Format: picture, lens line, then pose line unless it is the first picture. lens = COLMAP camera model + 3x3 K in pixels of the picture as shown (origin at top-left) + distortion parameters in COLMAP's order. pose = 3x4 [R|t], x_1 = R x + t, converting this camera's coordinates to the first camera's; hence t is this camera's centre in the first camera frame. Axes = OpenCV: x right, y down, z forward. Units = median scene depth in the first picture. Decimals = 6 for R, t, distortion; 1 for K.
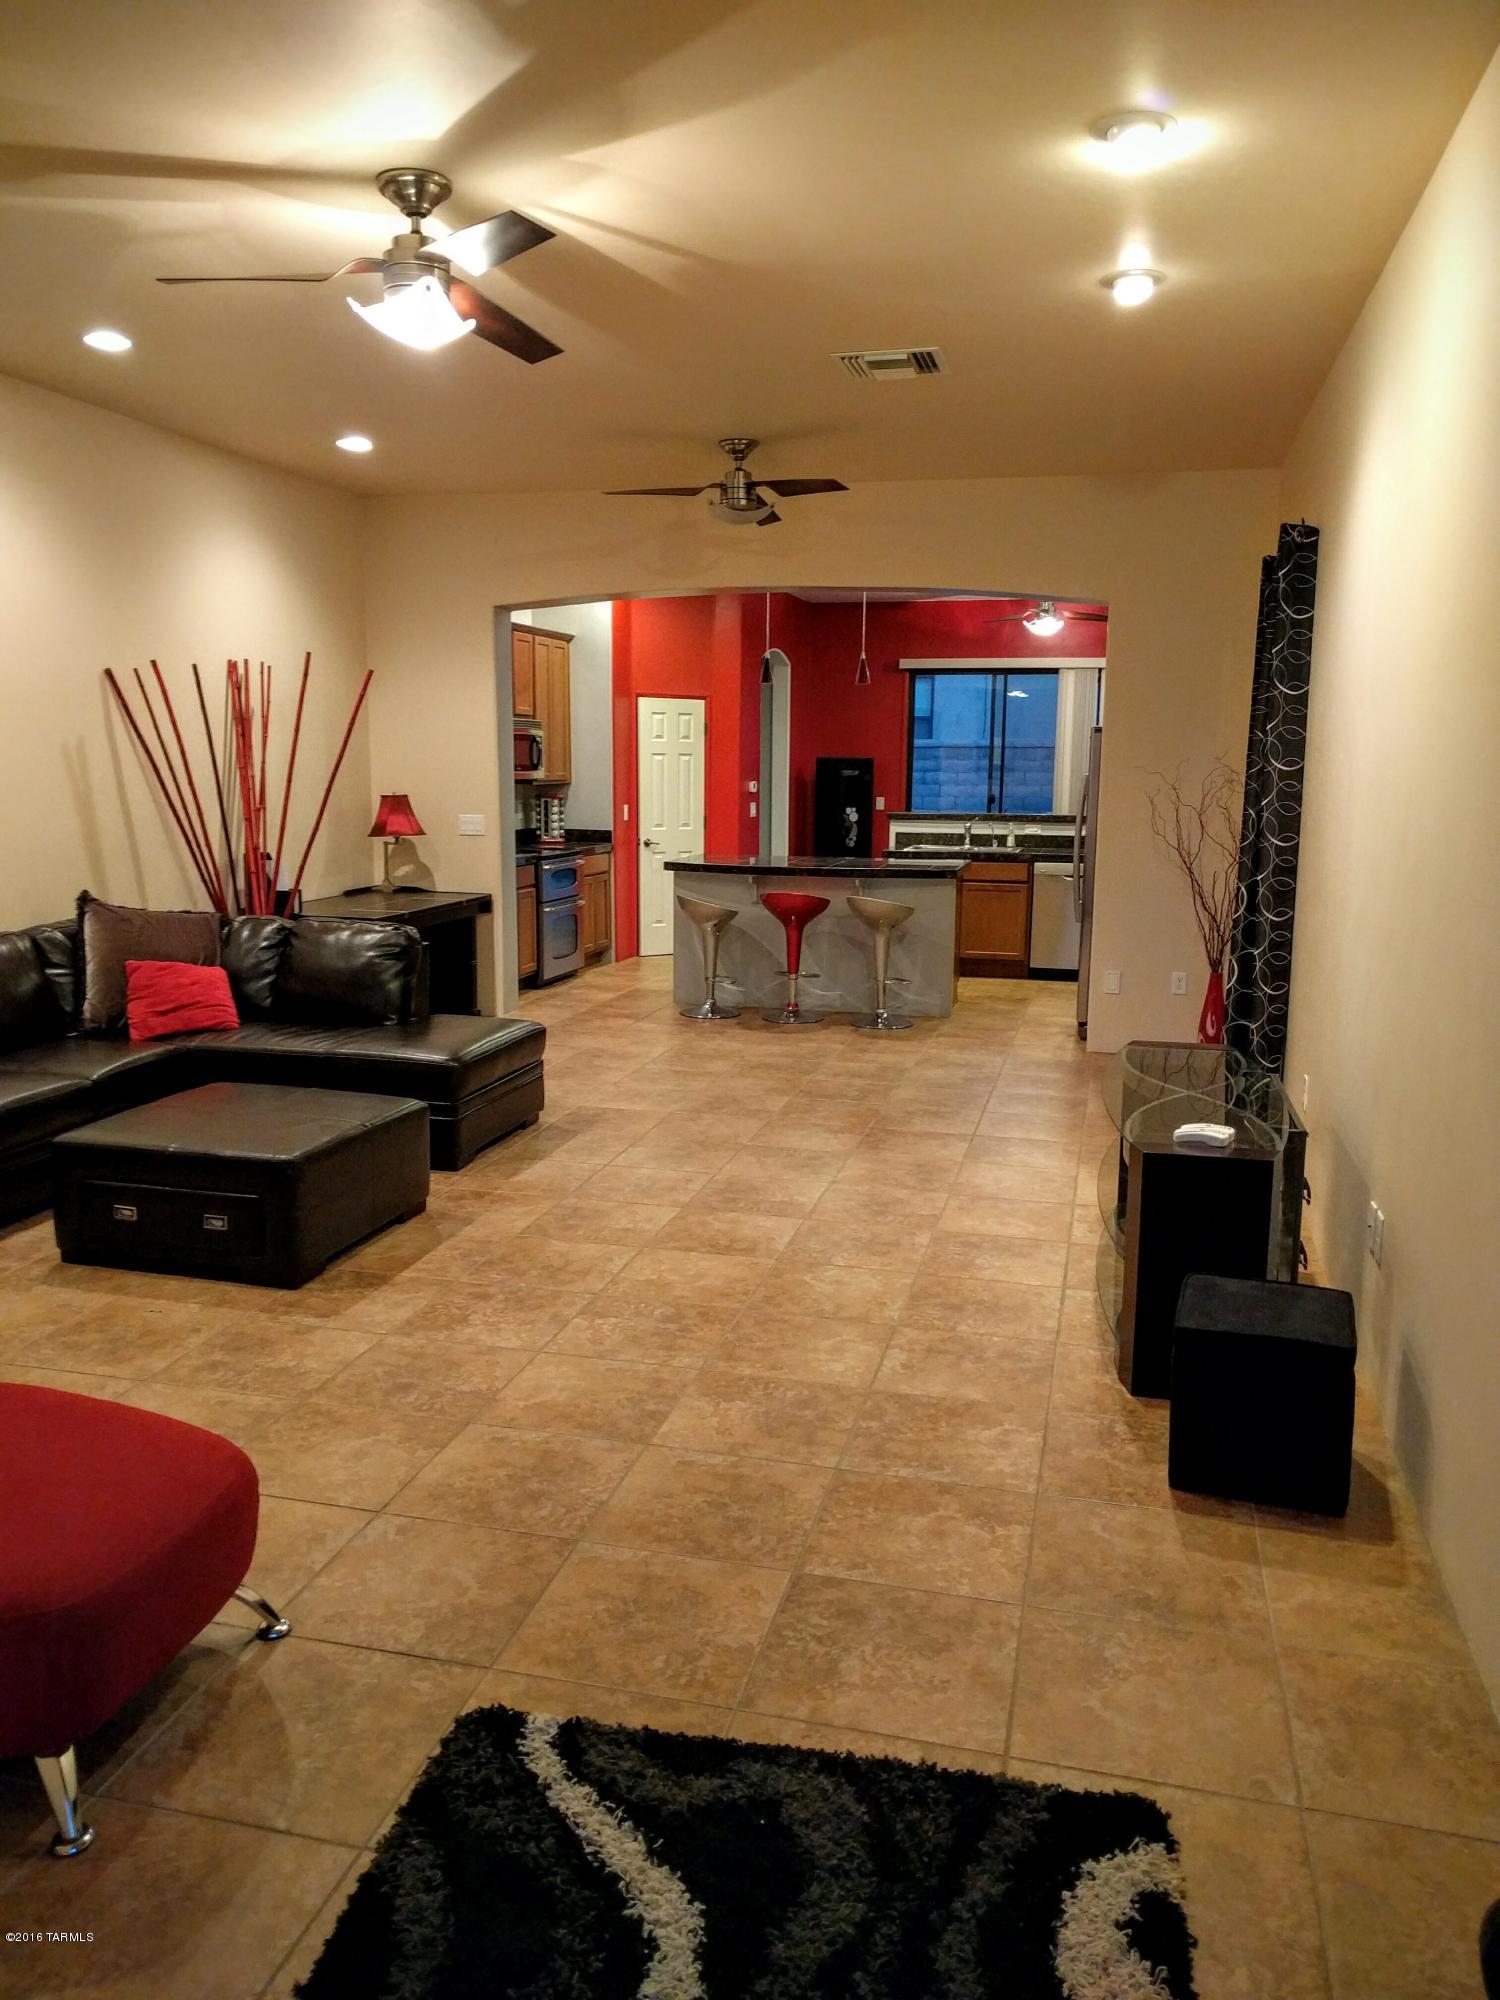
lens RADIAL K [[1506.0, 0, 747.1], [0, 1506.0, 963.0], [0, 0, 1]] dist [0.031884, 0.001913]
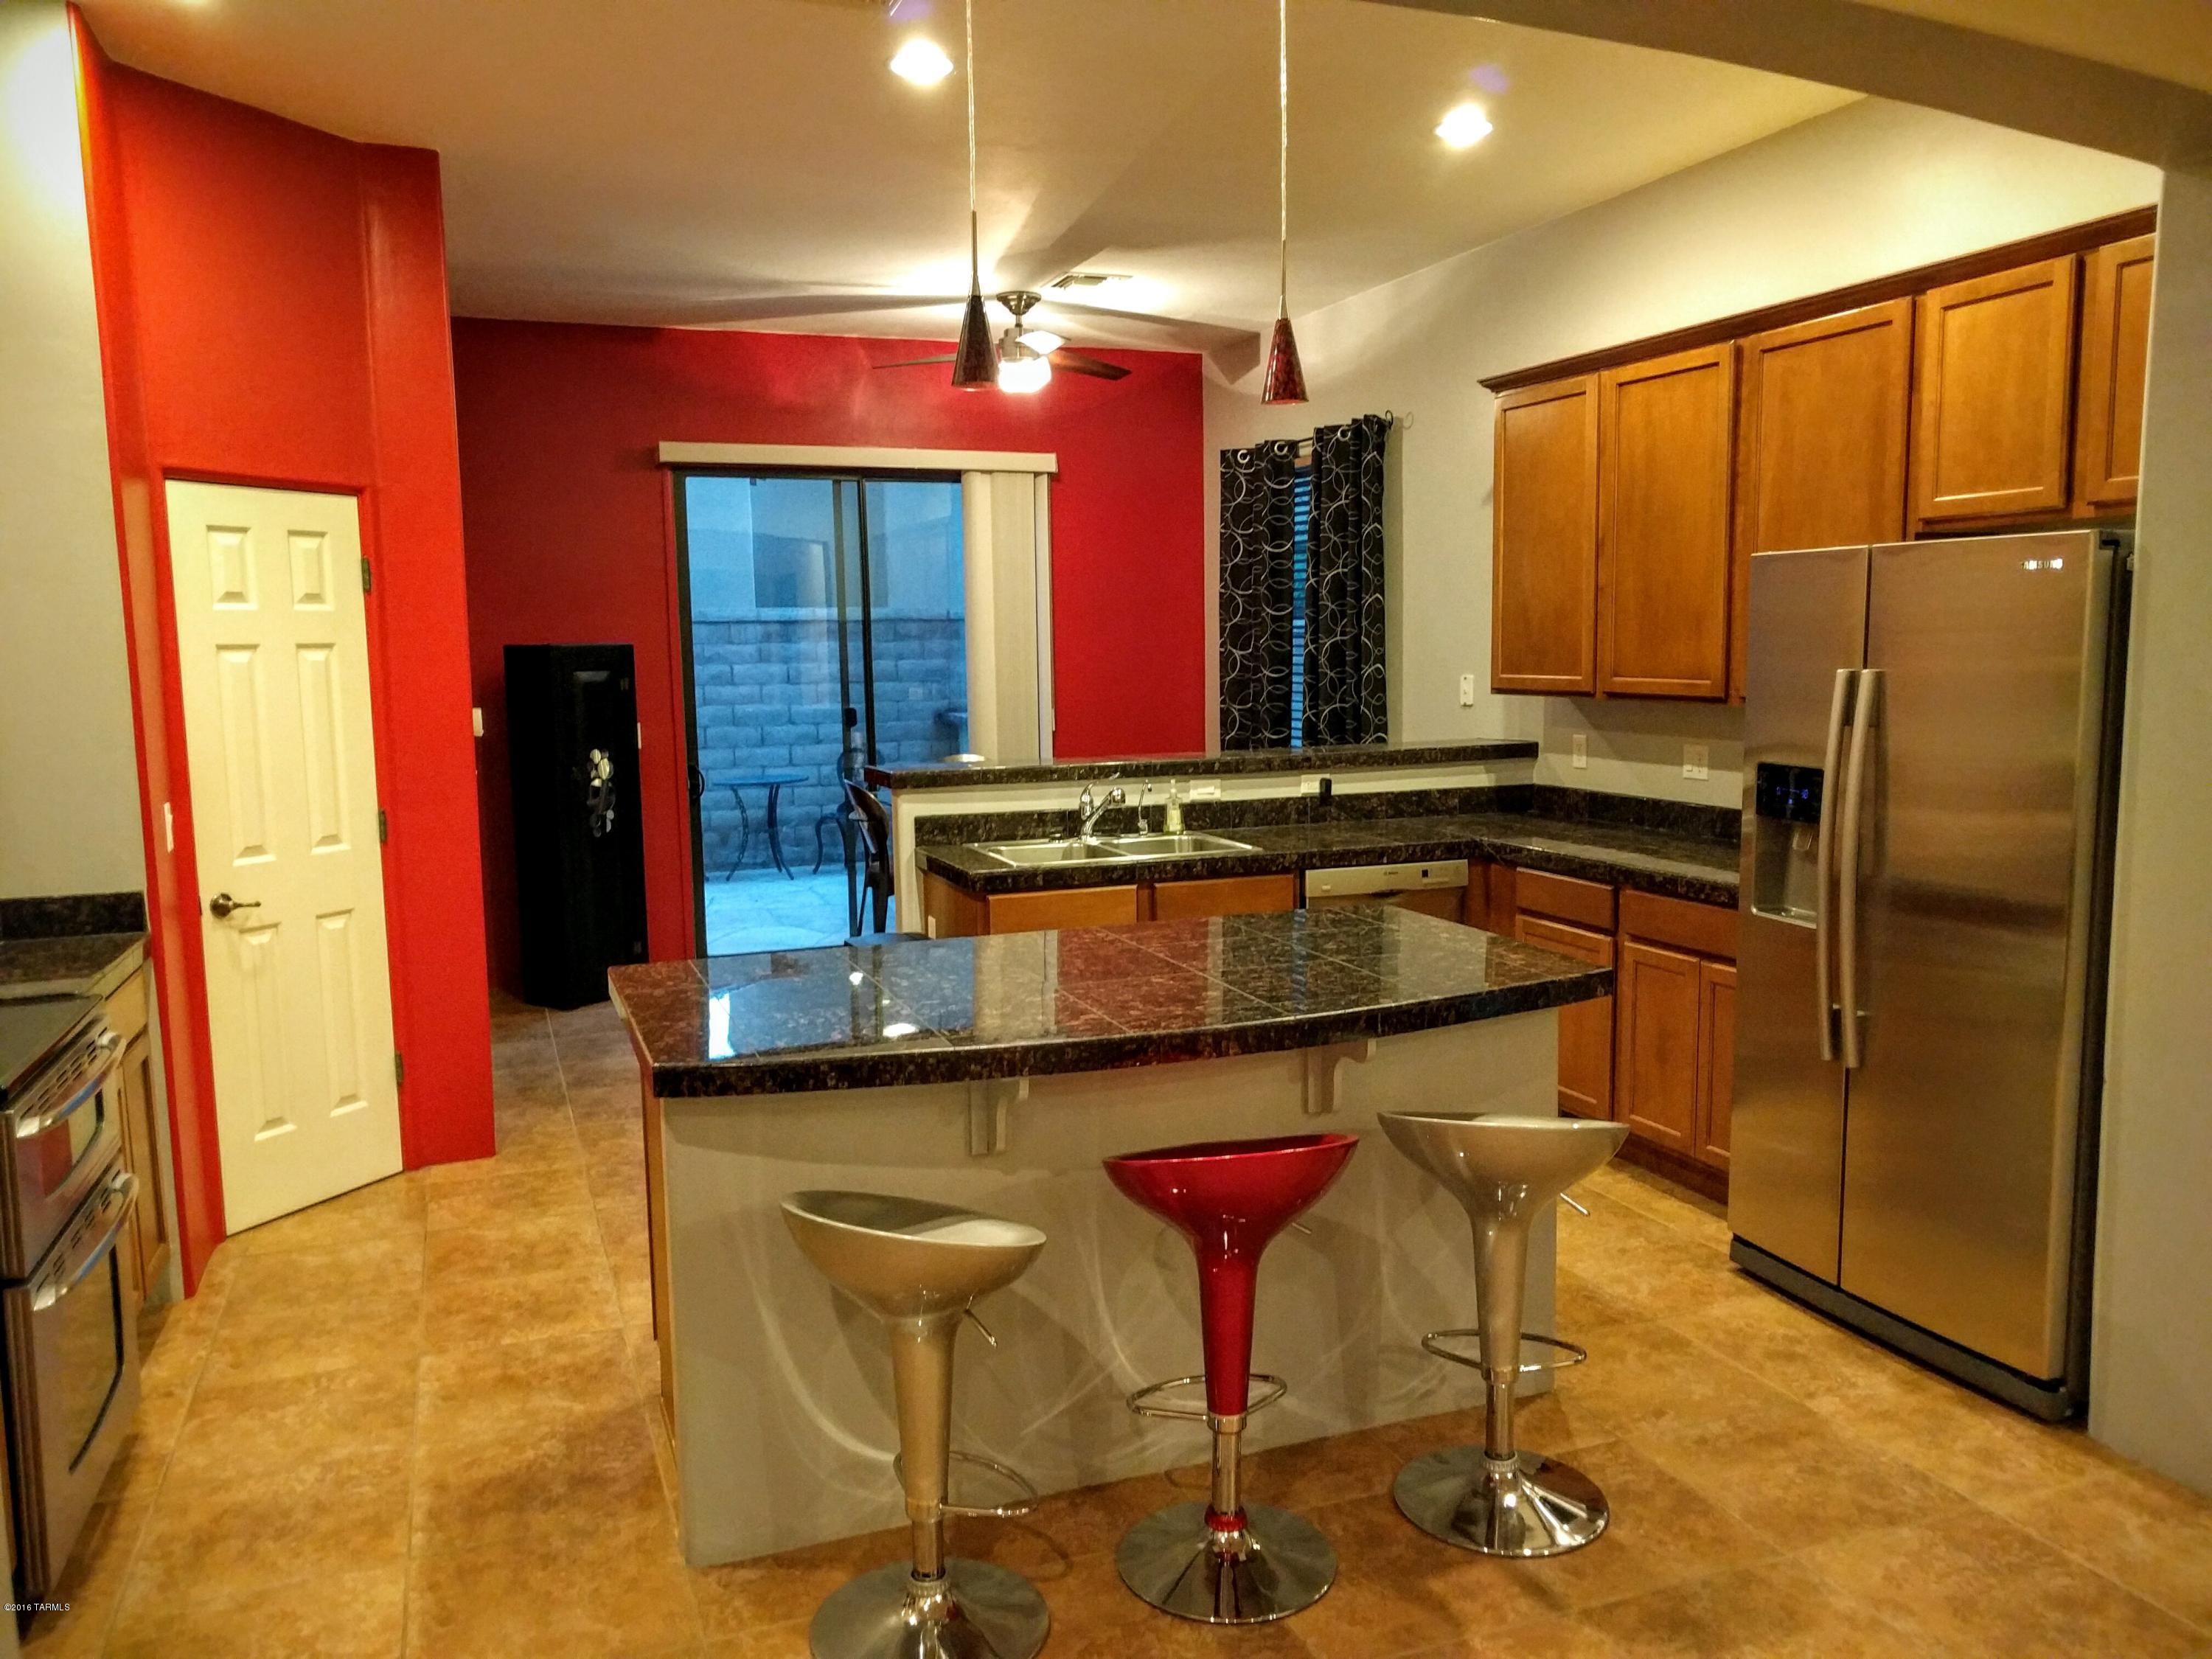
lens RADIAL K [[1665.6, 0, 1107.1], [0, 1665.6, 823.2], [0, 0, 1]] dist [0.031884, 0.001913]
pose [[0.818405, -0.087729, 0.567906, -0.263492], [0.101769, 0.994783, 0.007013, -0.180968], [-0.565559, 0.052056, 0.823064, 1.282424]]
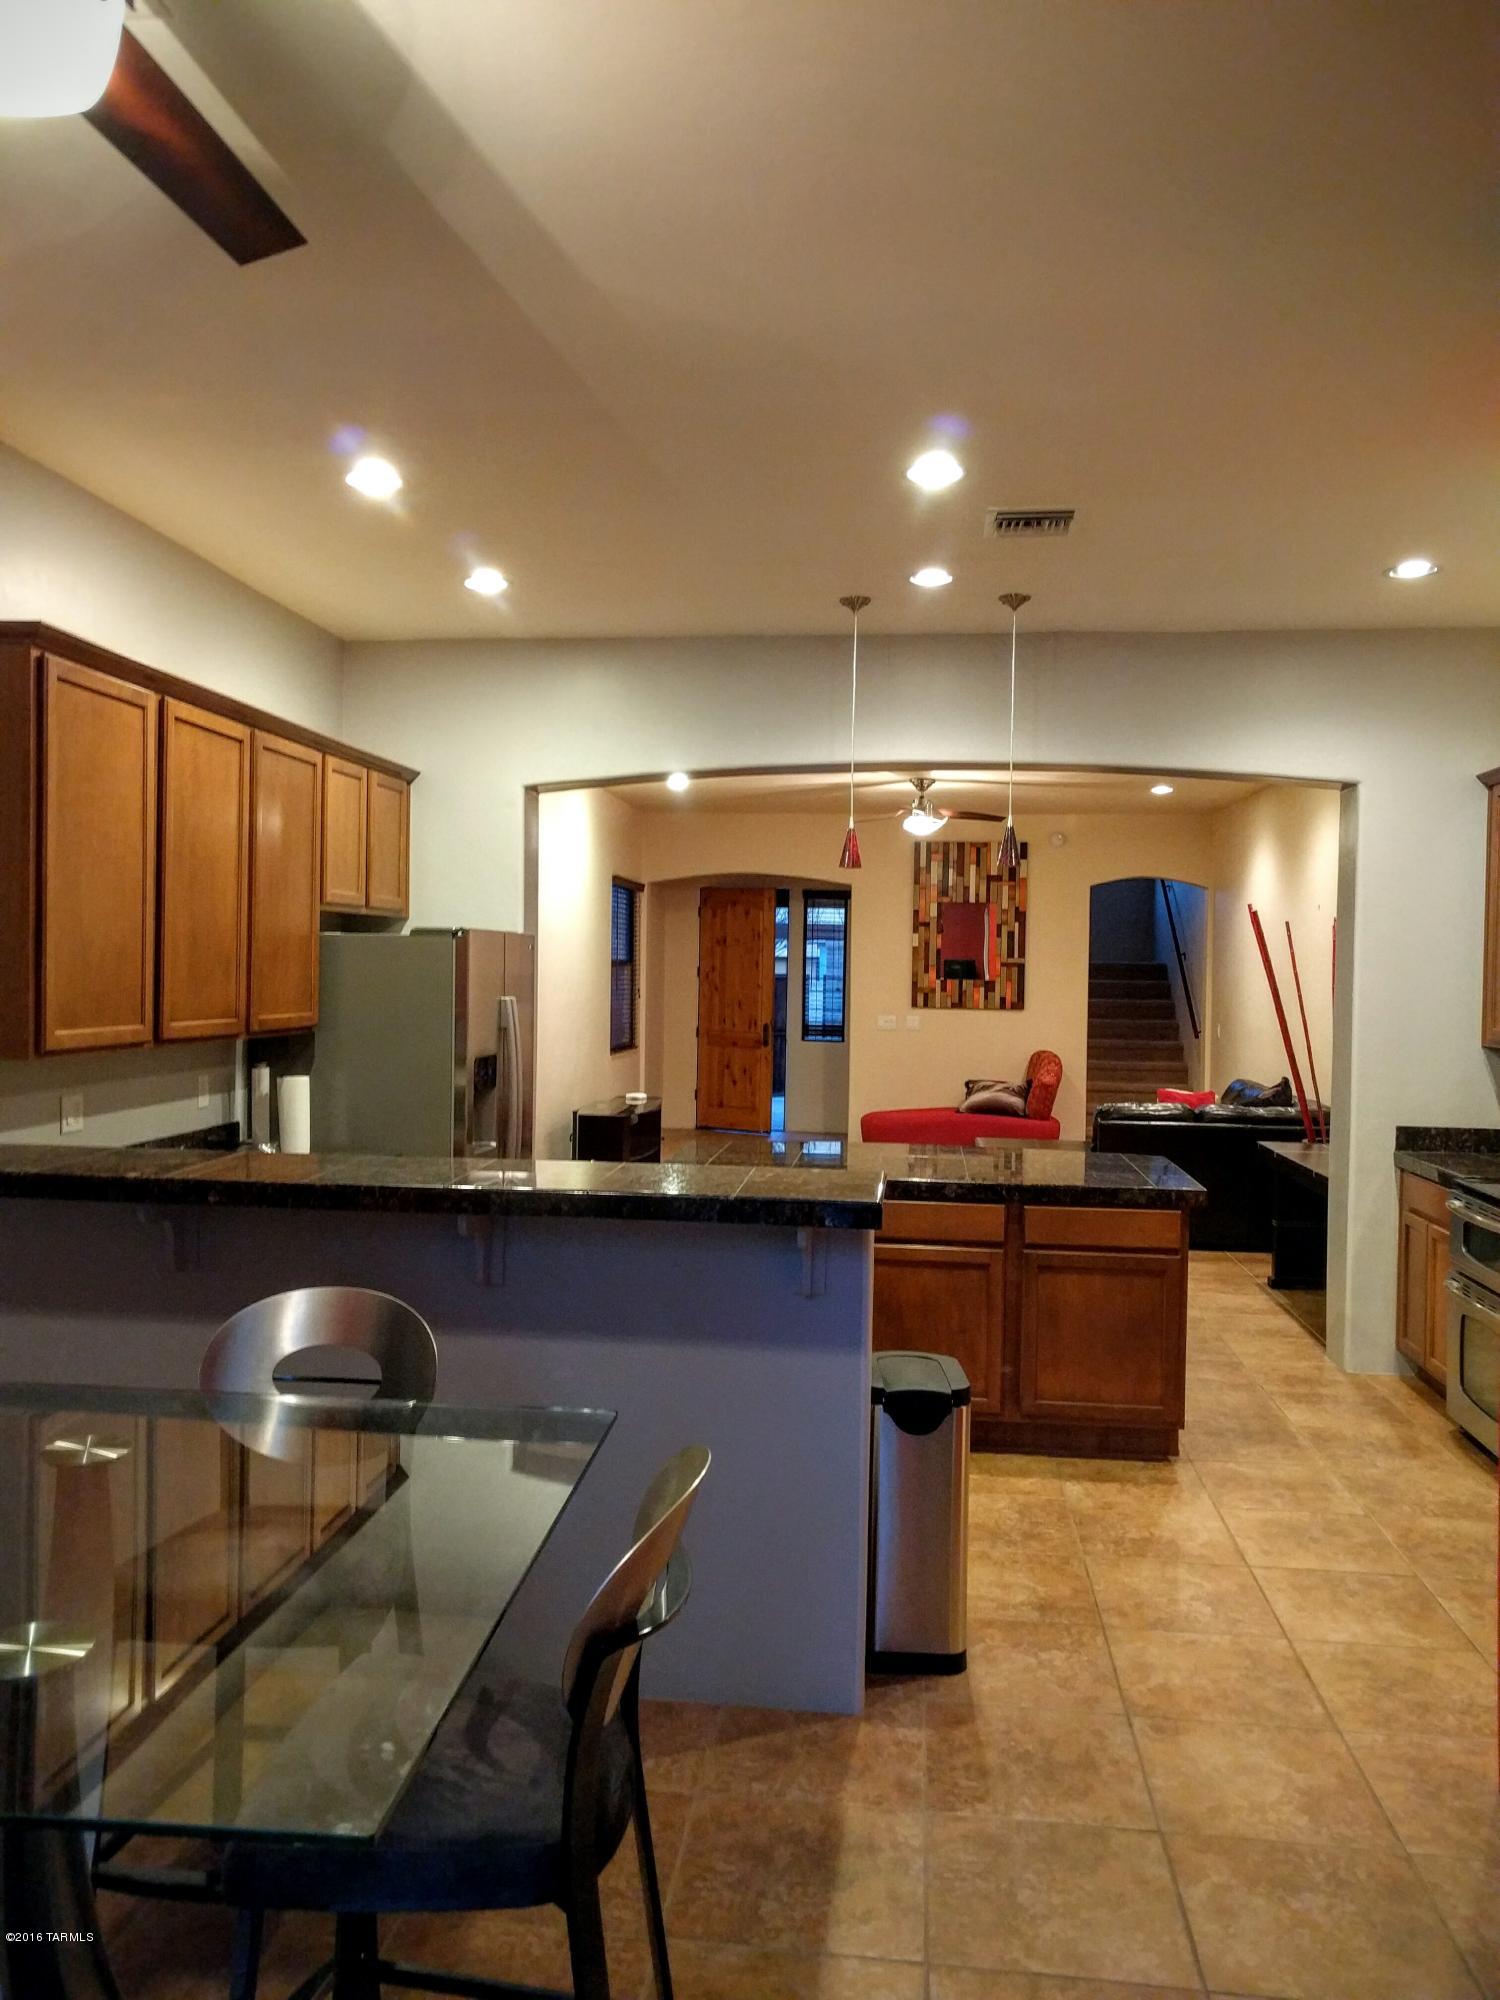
lens RADIAL K [[1506.0, 0, 743.3], [0, 1506.0, 999.5], [0, 0, 1]] dist [0.031884, 0.001913]
pose [[-0.991784, -0.022487, -0.125933, 0.344997], [-0.041484, 0.987765, 0.150328, -0.382707], [0.121012, 0.154317, -0.980583, 2.791588]]
